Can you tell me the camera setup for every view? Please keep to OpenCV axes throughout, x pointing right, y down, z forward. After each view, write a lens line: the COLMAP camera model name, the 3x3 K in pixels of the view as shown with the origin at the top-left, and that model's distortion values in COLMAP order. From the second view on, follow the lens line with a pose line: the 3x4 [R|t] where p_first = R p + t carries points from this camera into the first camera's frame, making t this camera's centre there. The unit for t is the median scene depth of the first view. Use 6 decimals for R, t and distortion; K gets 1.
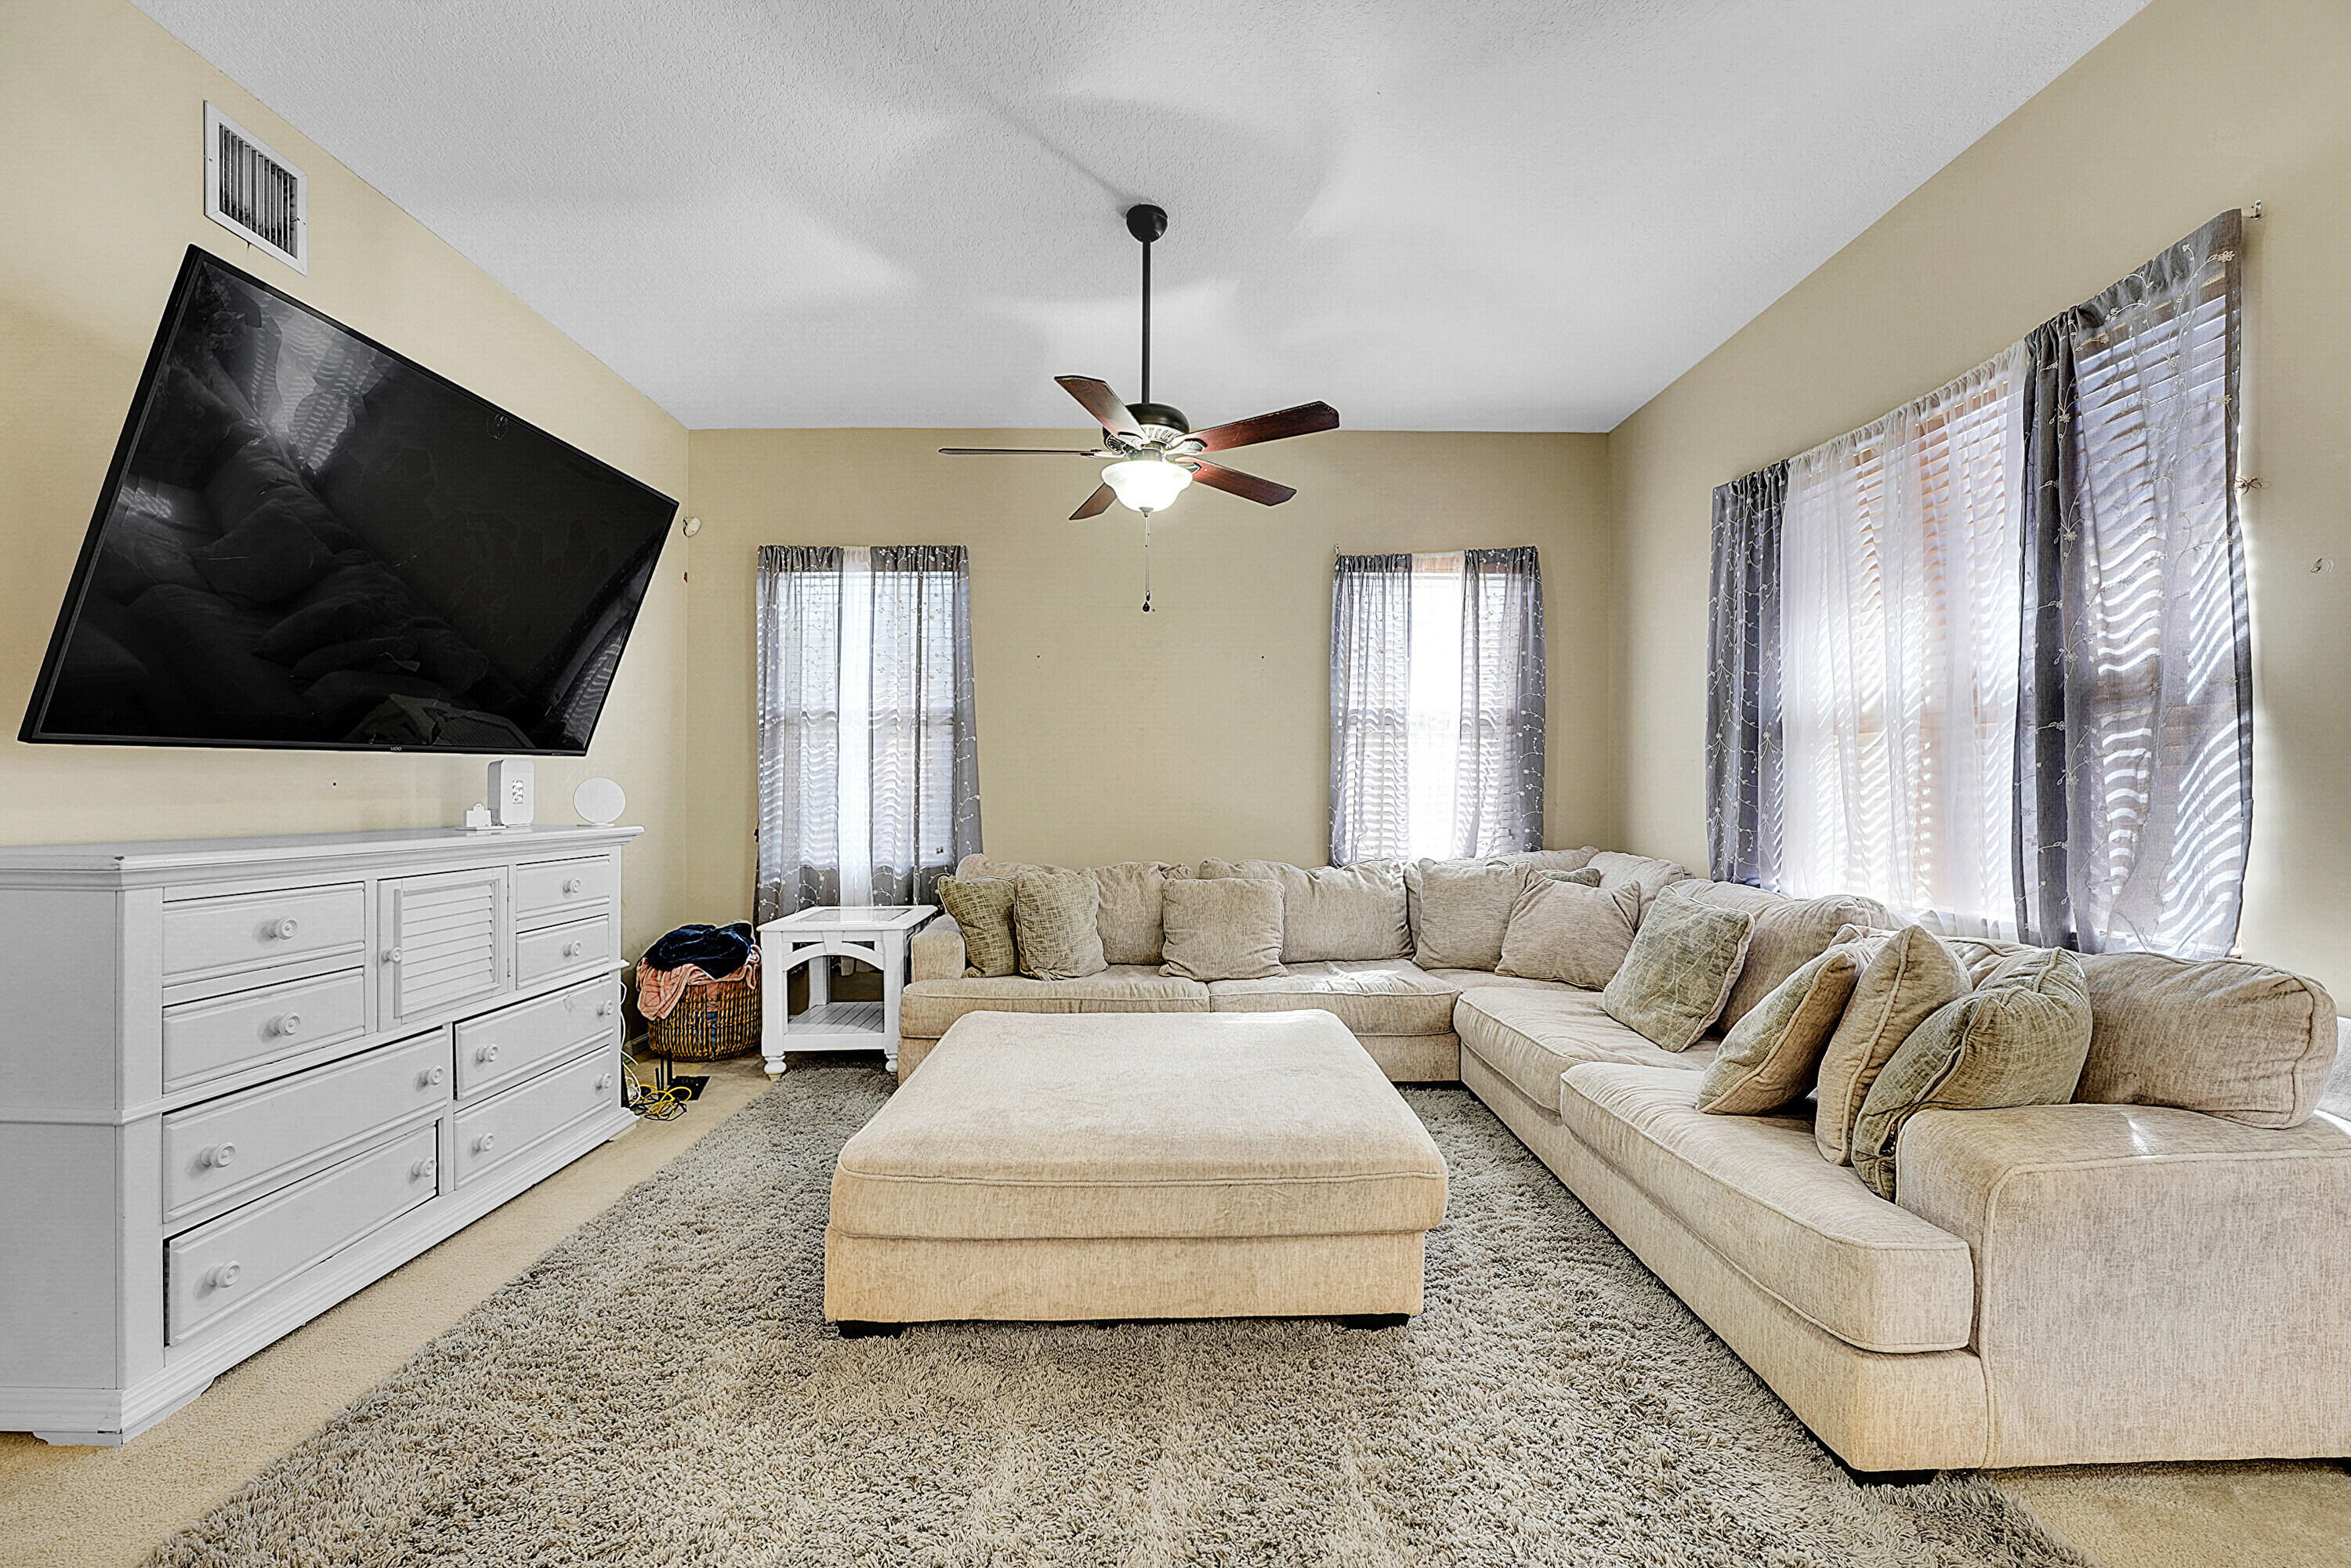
lens RADIAL K [[952.2, 0, 1173.9], [0, 952.2, 790.4], [0, 0, 1]] dist [-0.028932, 0.002814]
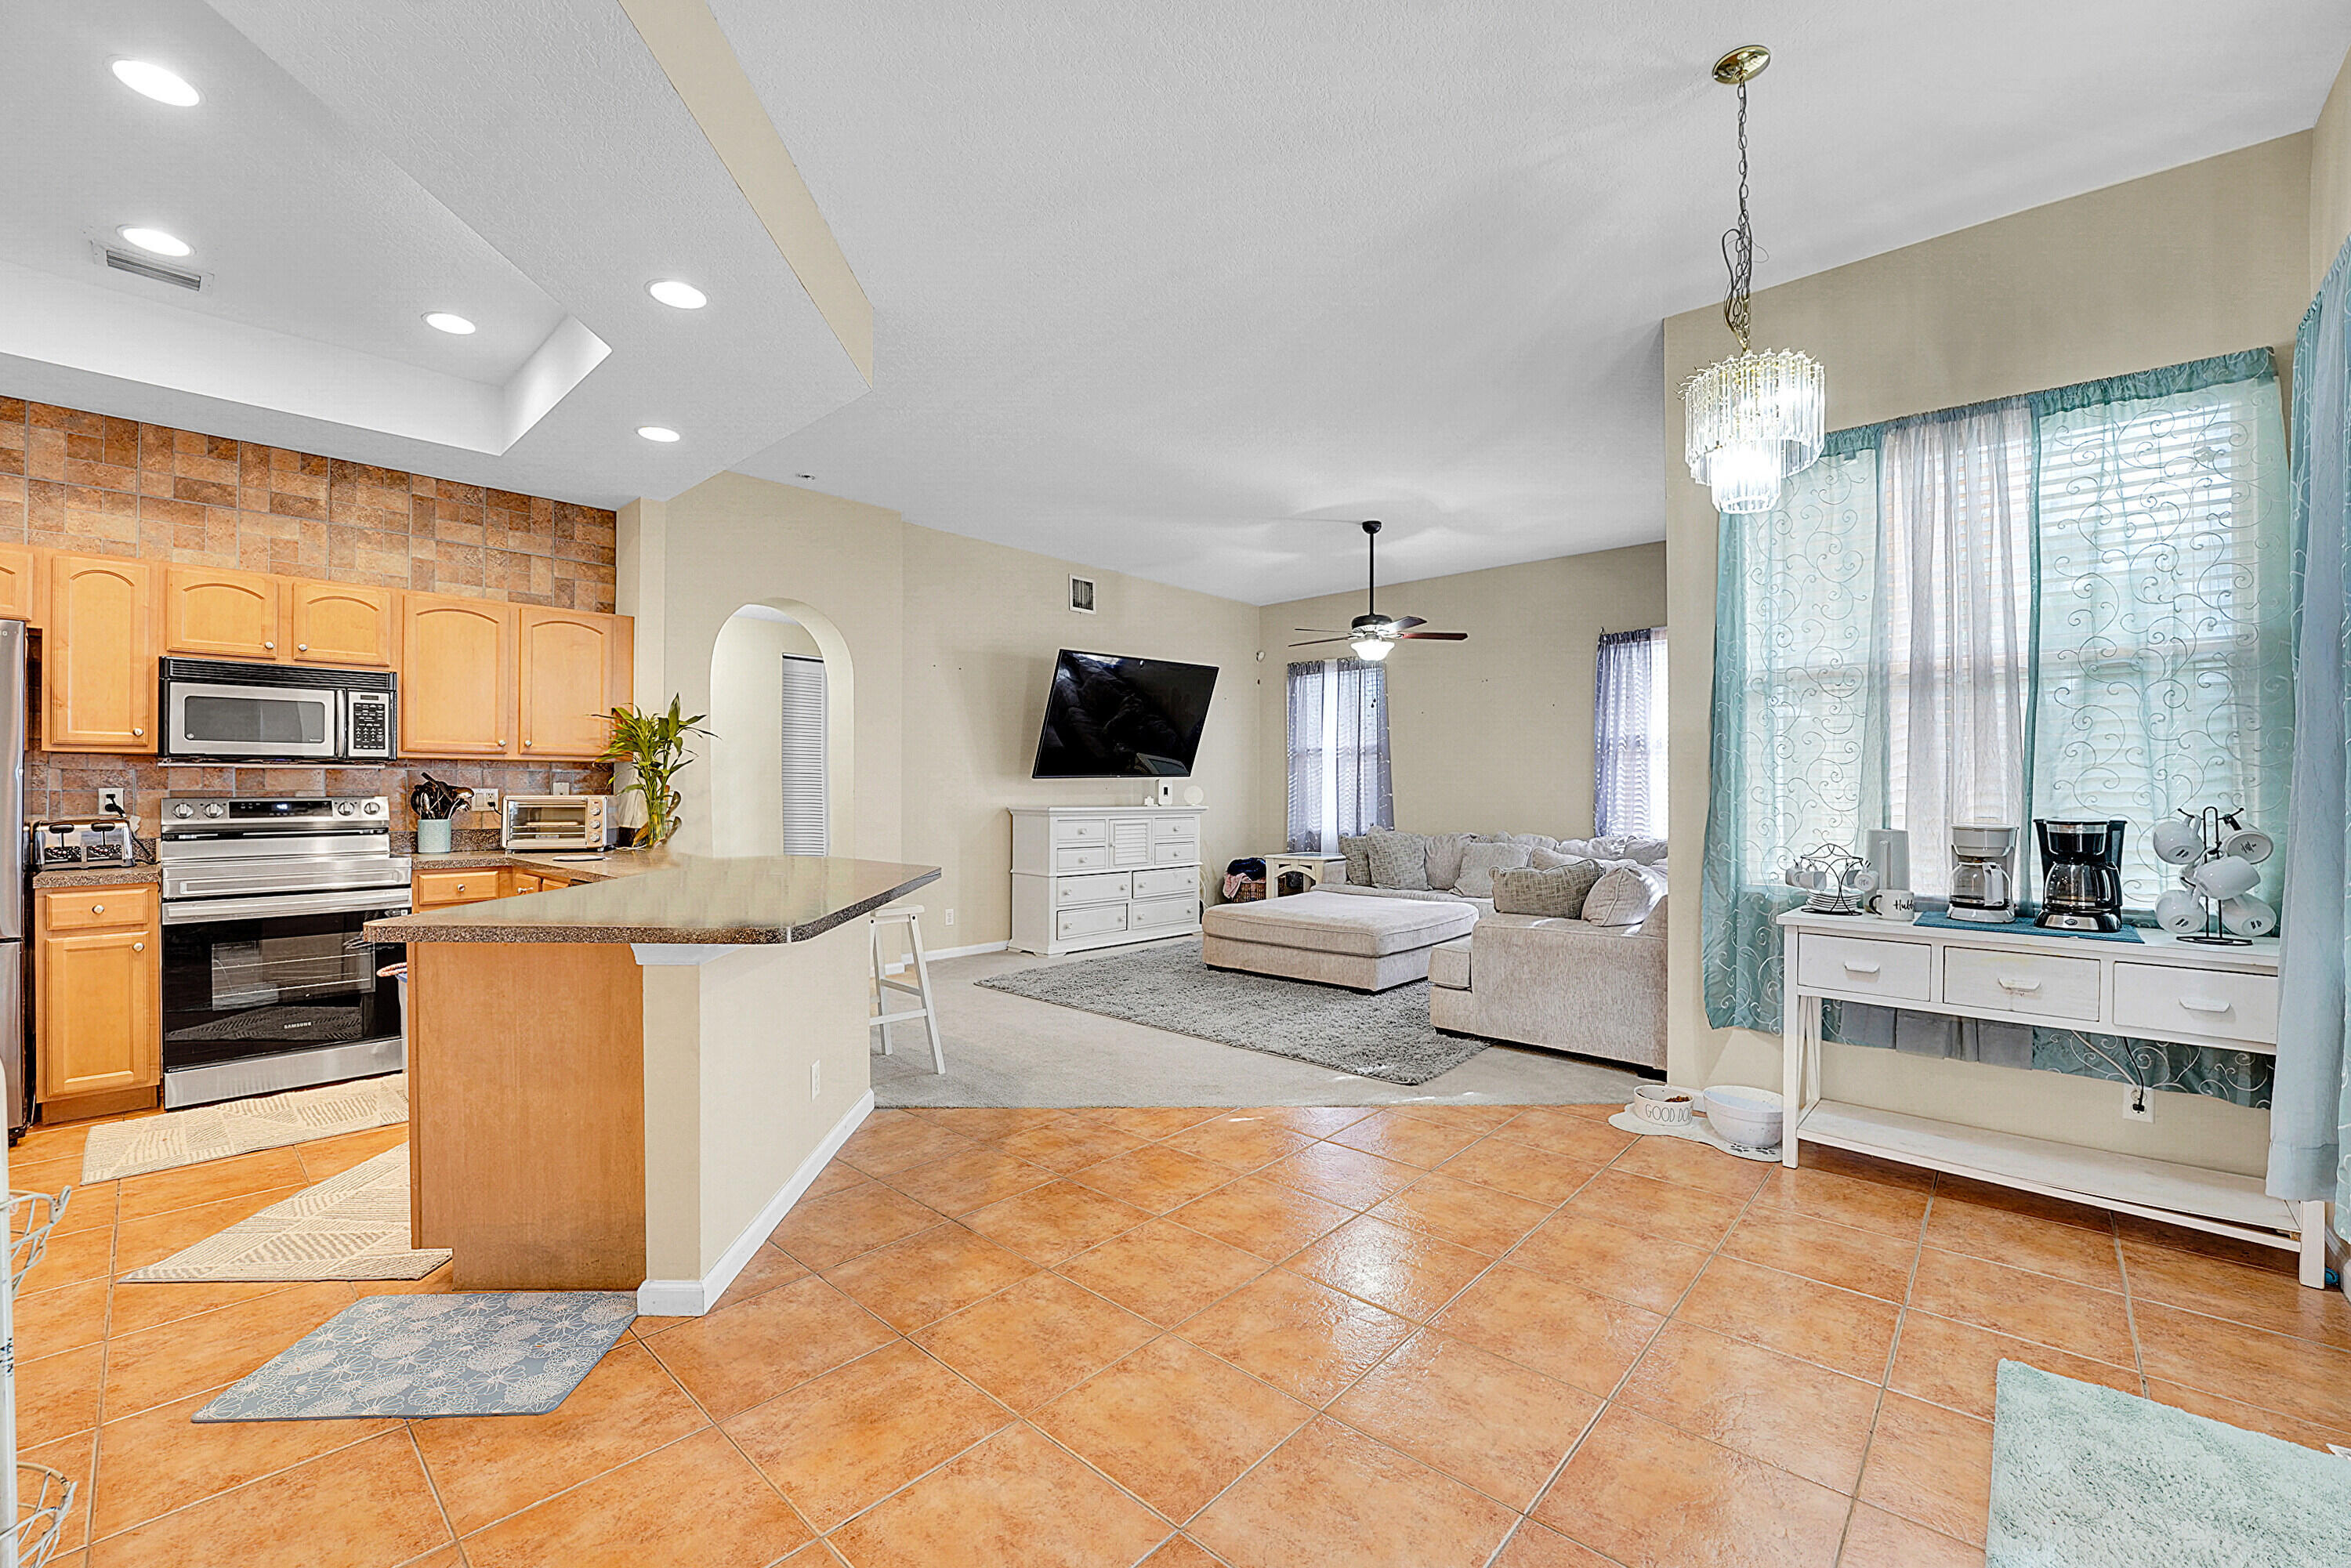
lens RADIAL K [[952.2, 0, 1170.2], [0, 952.2, 789.2], [0, 0, 1]] dist [-0.028932, 0.002814]
pose [[0.724389, -0.003086, -0.689385, 0.846101], [0.000469, 0.999992, -0.003984, 0.004196], [0.689392, 0.002563, 0.724384, -0.661574]]
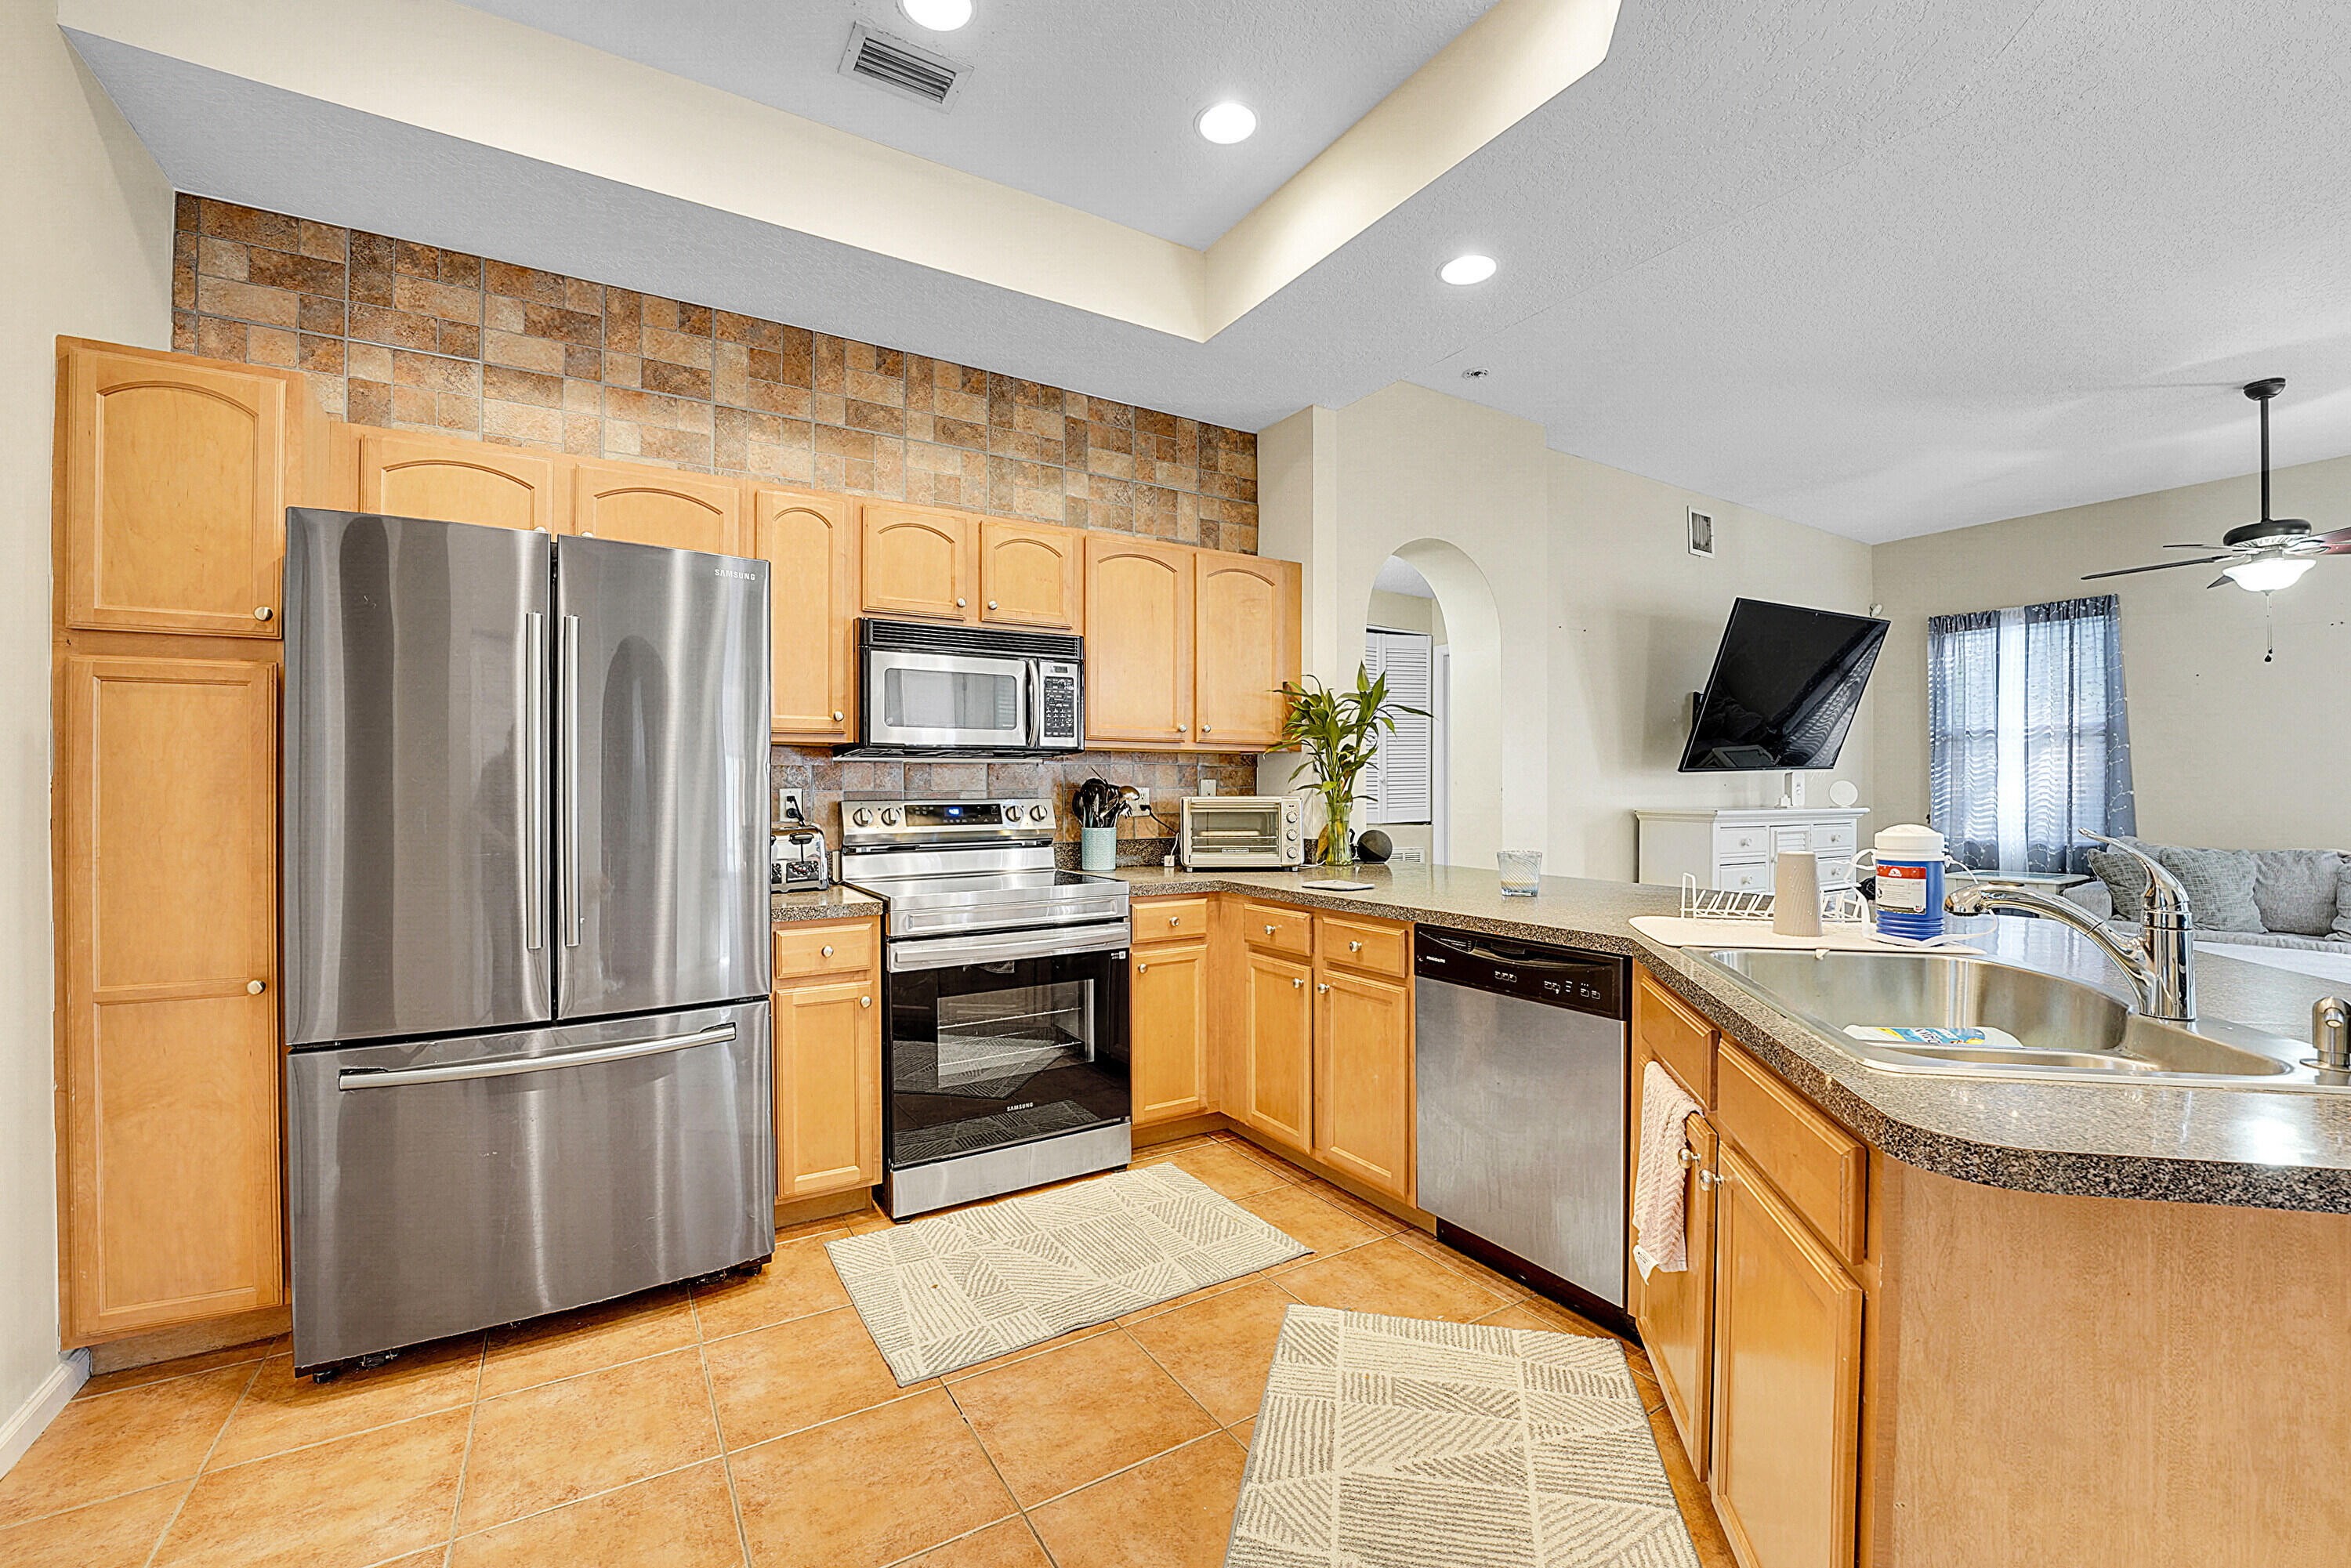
lens RADIAL K [[952.2, 0, 1174.9], [0, 952.2, 792.1], [0, 0, 1]] dist [-0.028932, 0.002814]
pose [[0.506118, 0.001120, -0.862464, 0.248879], [0.002505, 0.999993, 0.002769, 0.000381], [0.862461, -0.003561, 0.506111, -0.845404]]
